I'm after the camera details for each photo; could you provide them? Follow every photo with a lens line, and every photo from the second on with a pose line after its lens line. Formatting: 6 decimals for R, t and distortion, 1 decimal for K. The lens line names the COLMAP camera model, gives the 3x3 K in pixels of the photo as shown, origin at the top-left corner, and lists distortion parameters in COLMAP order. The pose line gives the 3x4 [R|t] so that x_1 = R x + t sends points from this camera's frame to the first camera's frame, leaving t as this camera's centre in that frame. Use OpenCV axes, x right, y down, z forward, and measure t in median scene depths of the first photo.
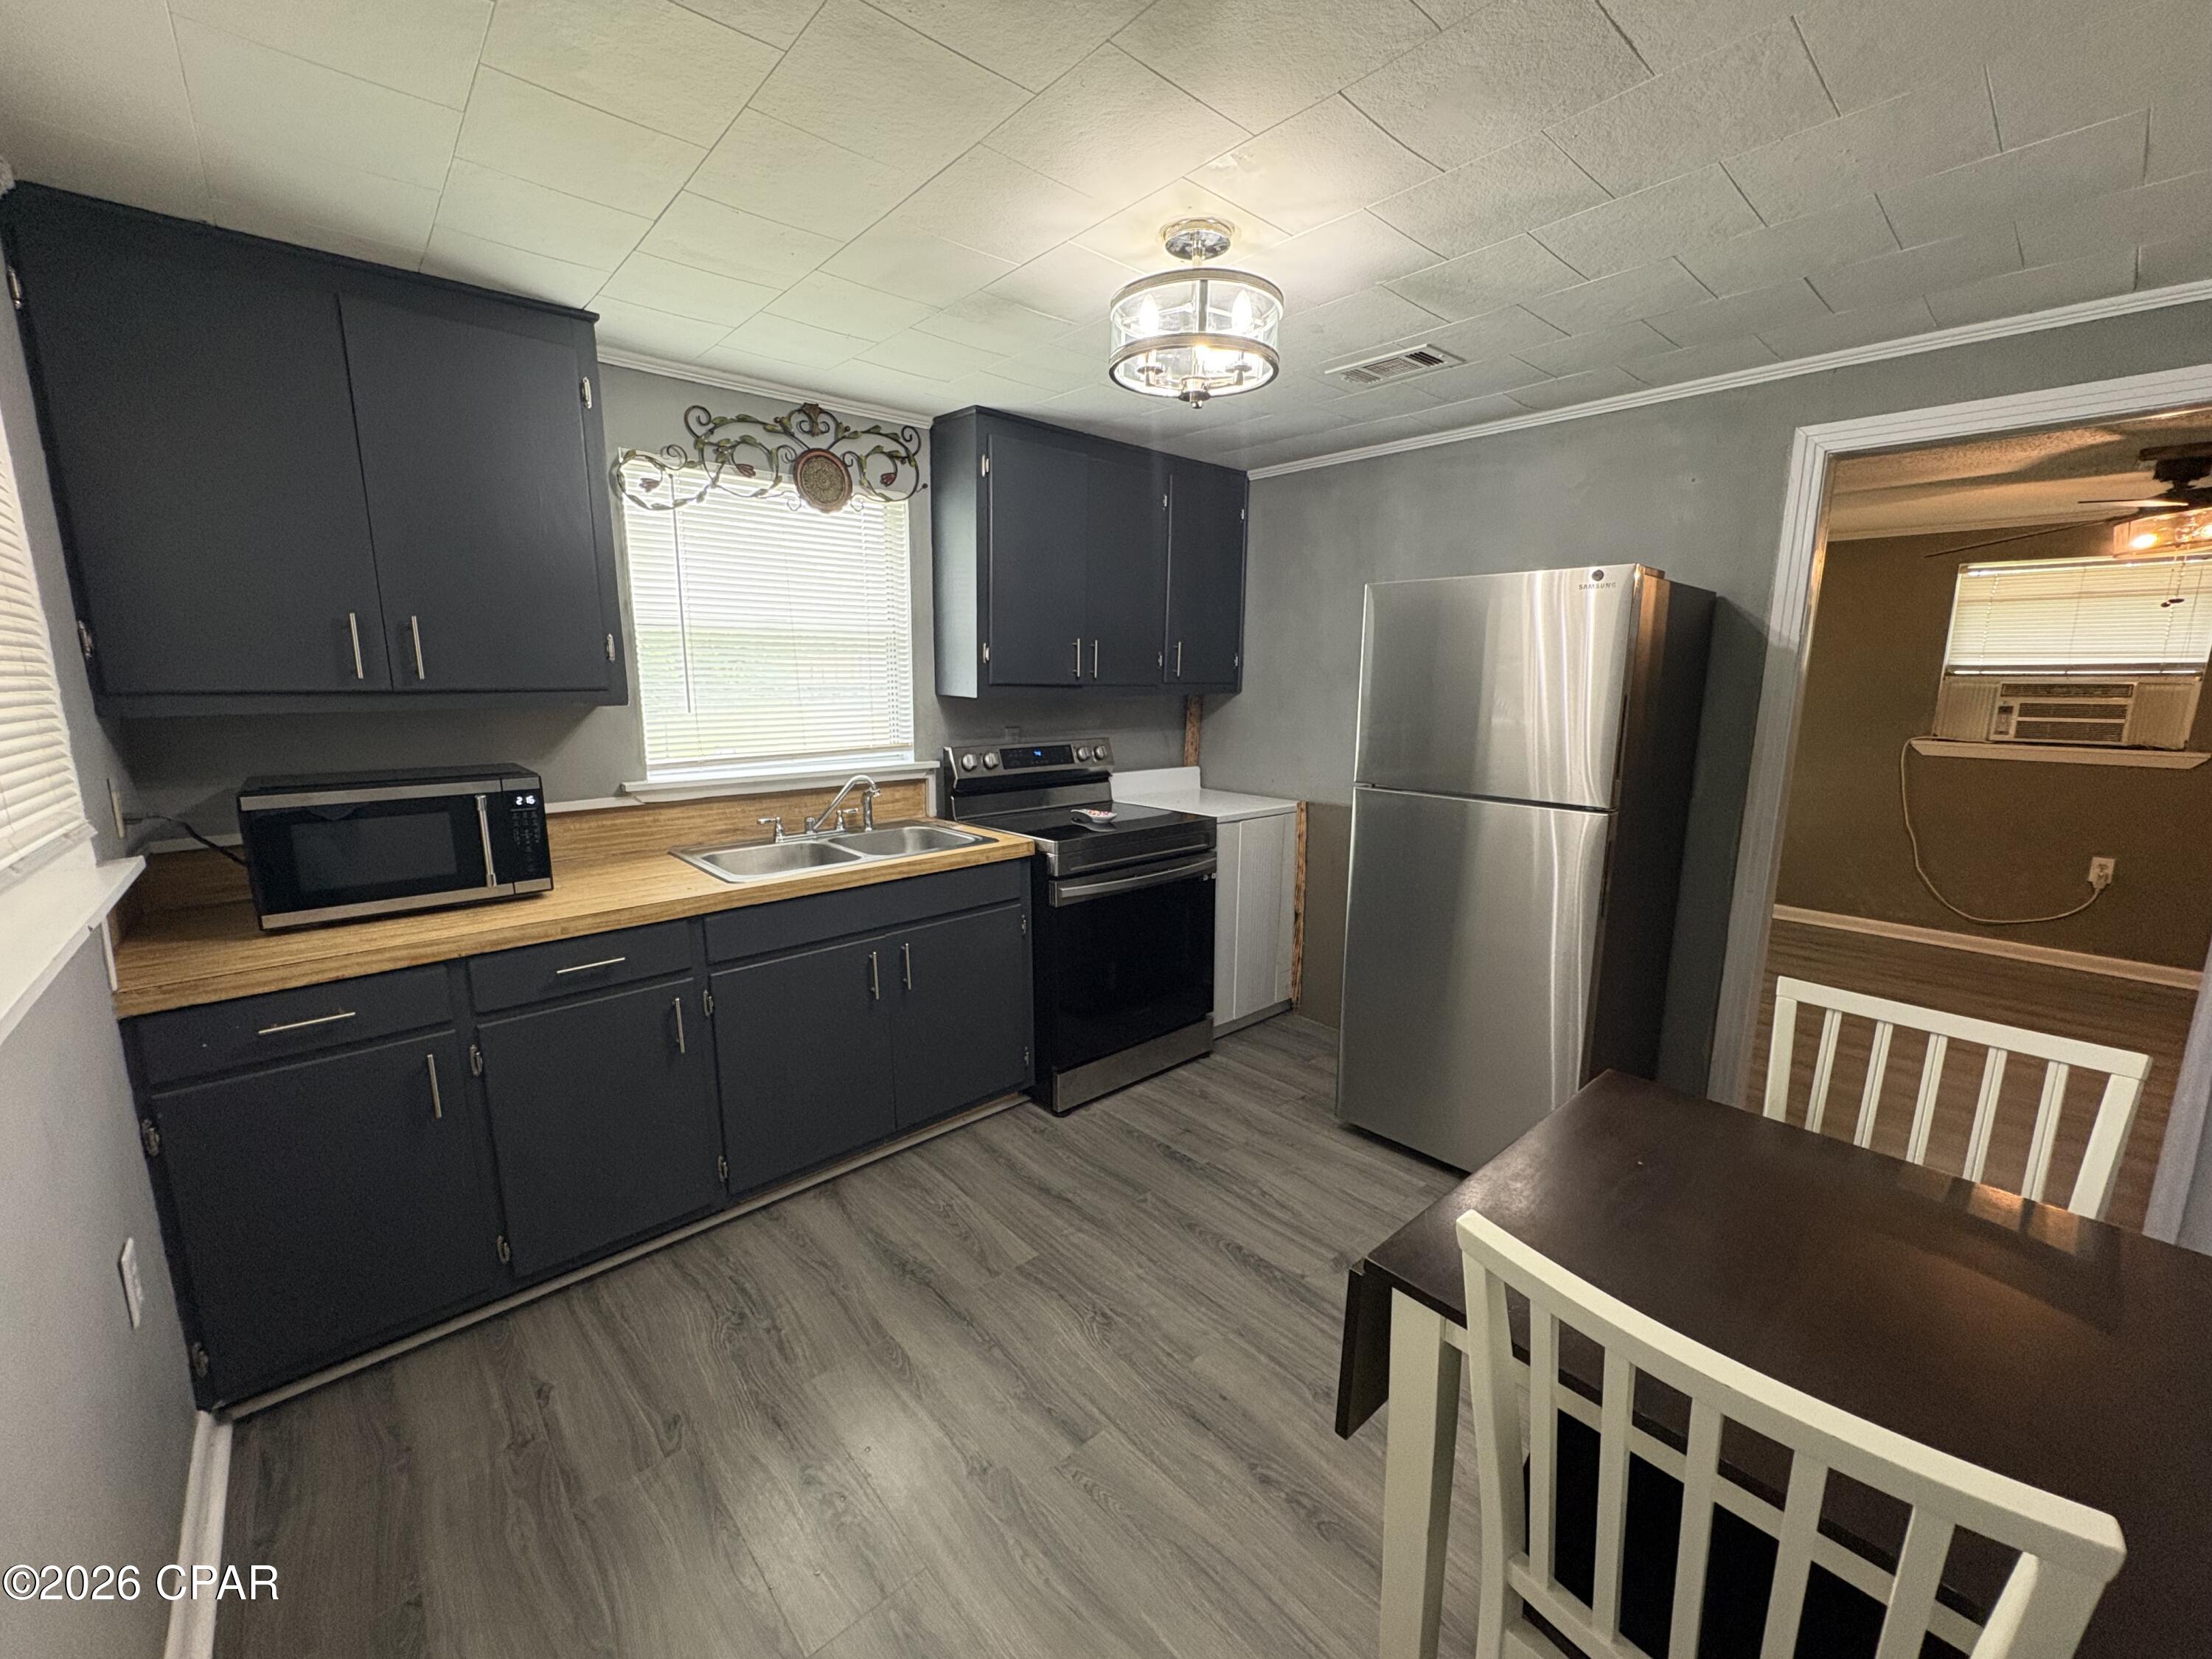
lens RADIAL K [[882.9, 0, 1106.0], [0, 882.9, 829.5], [0, 0, 1]] dist [0.001585, 0.000001]
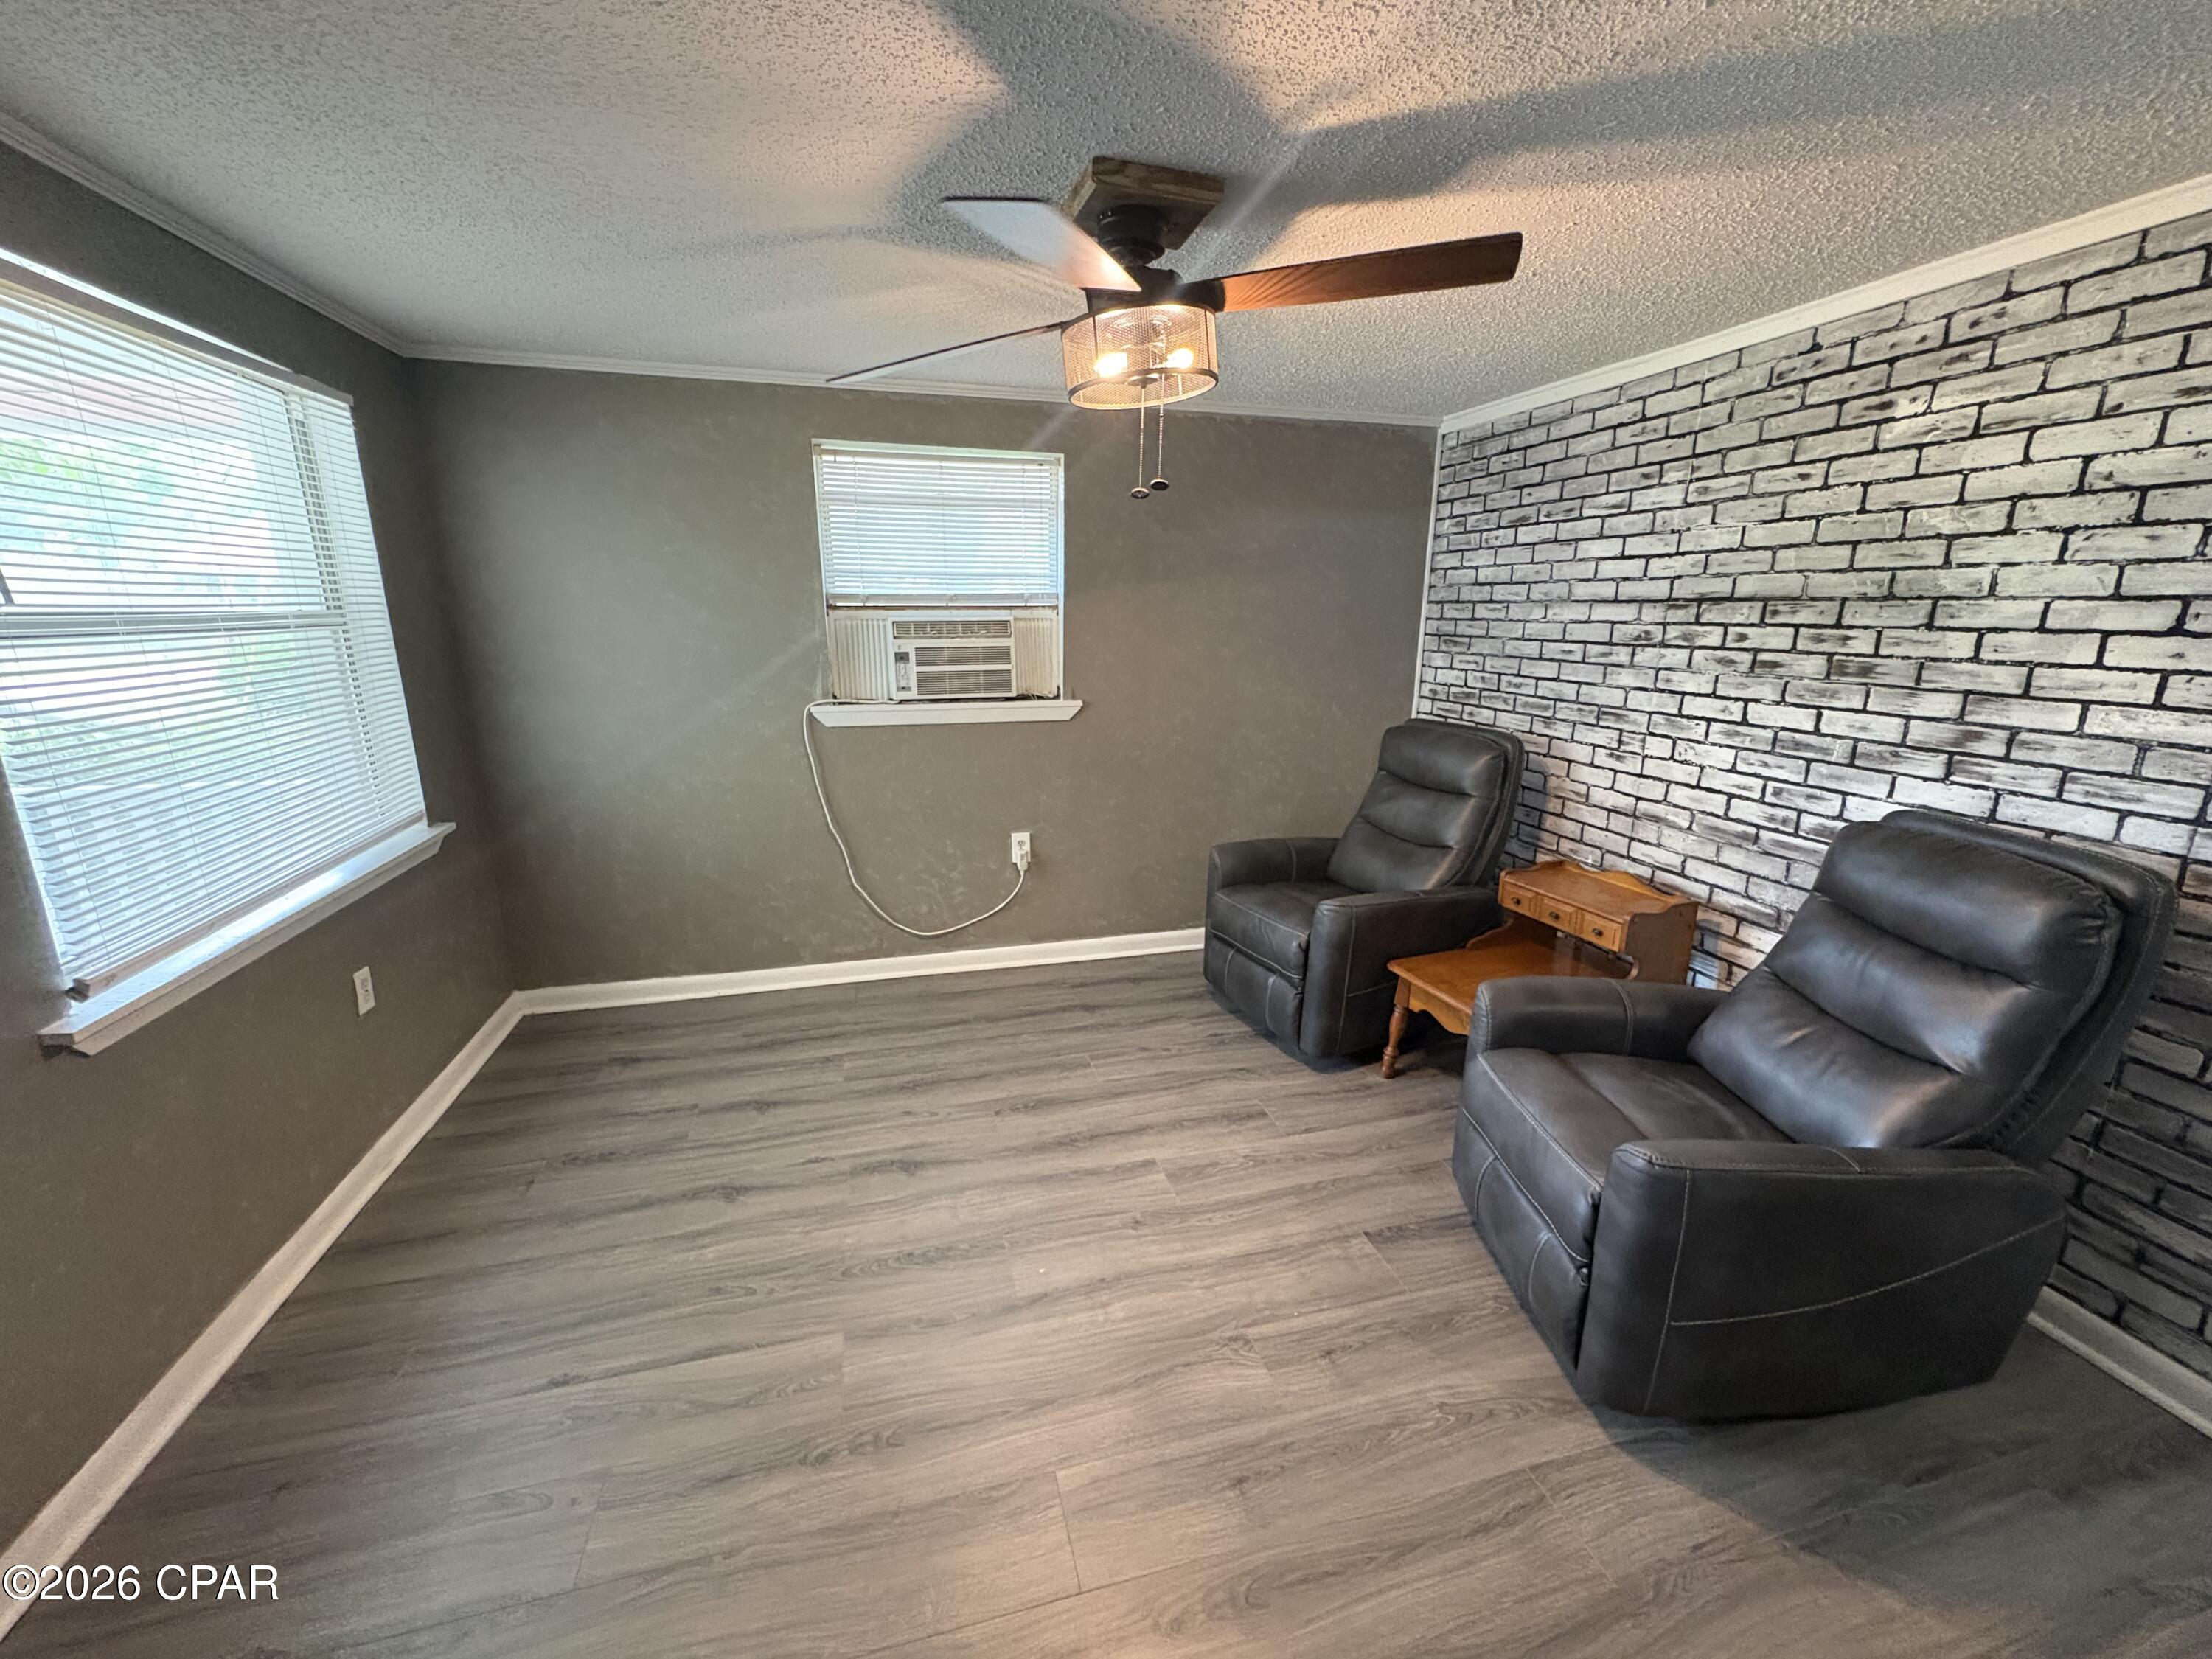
lens RADIAL K [[882.9, 0, 1106.0], [0, 882.9, 829.5], [0, 0, 1]] dist [0.001585, 0.000001]
pose [[0.451853, -0.227328, 0.862642, 0.754703], [0.151796, 0.972478, 0.176762, -0.174685], [-0.879083, 0.051075, 0.473924, 0.897009]]
